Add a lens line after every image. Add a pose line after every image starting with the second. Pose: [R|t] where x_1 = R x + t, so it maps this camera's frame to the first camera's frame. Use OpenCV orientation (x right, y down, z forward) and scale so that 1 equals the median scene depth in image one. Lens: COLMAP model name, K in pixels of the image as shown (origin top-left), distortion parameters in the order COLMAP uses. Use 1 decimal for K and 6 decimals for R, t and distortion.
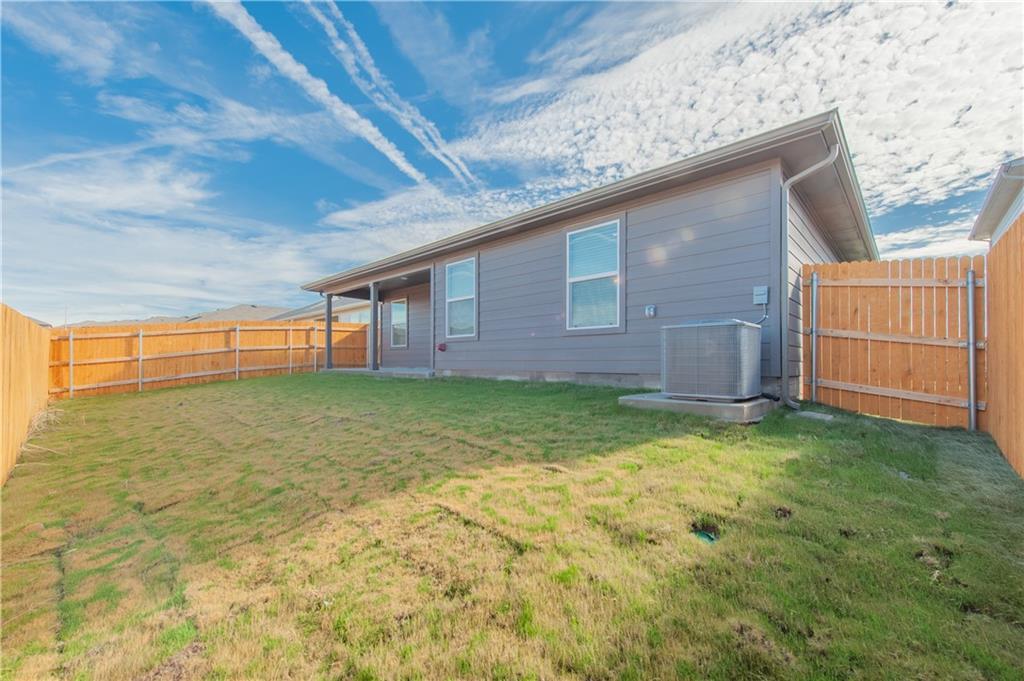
lens RADIAL K [[414.2, 0, 512.0], [0, 414.2, 340.5], [0, 0, 1]] dist [0.019432, -0.000216]
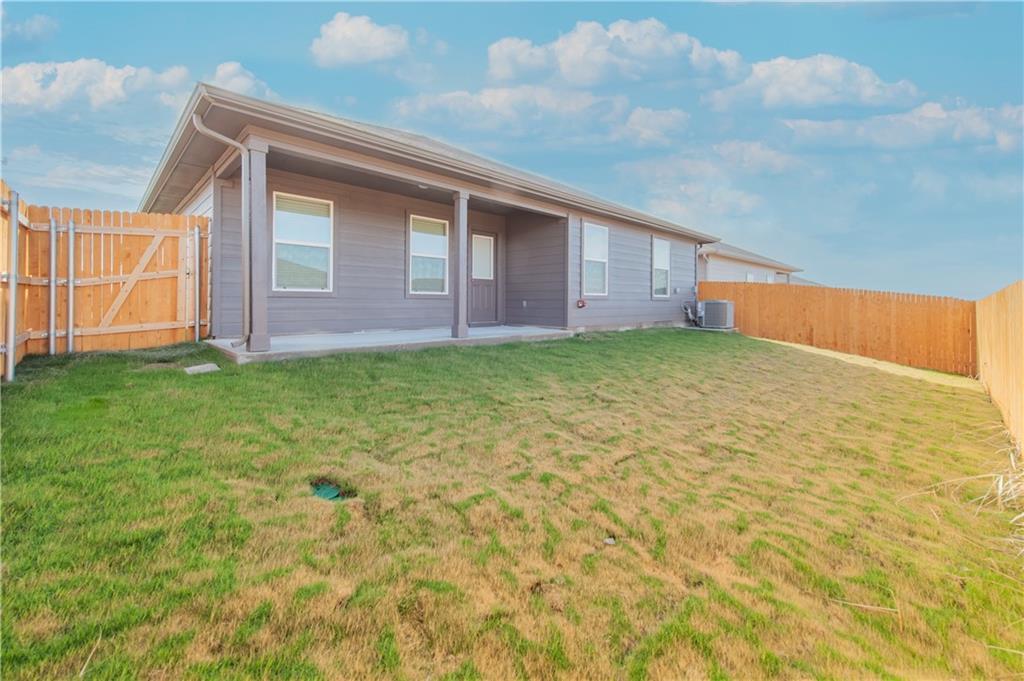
lens RADIAL K [[416.3, 0, 512.6], [0, 416.3, 309.6], [0, 0, 1]] dist [-0.000075, -0.000050]
pose [[0.017987, 0.003545, 0.999832, -1.169558], [-0.037240, 0.999302, -0.002873, 0.038500], [-0.999144, -0.037182, 0.018106, 1.145160]]
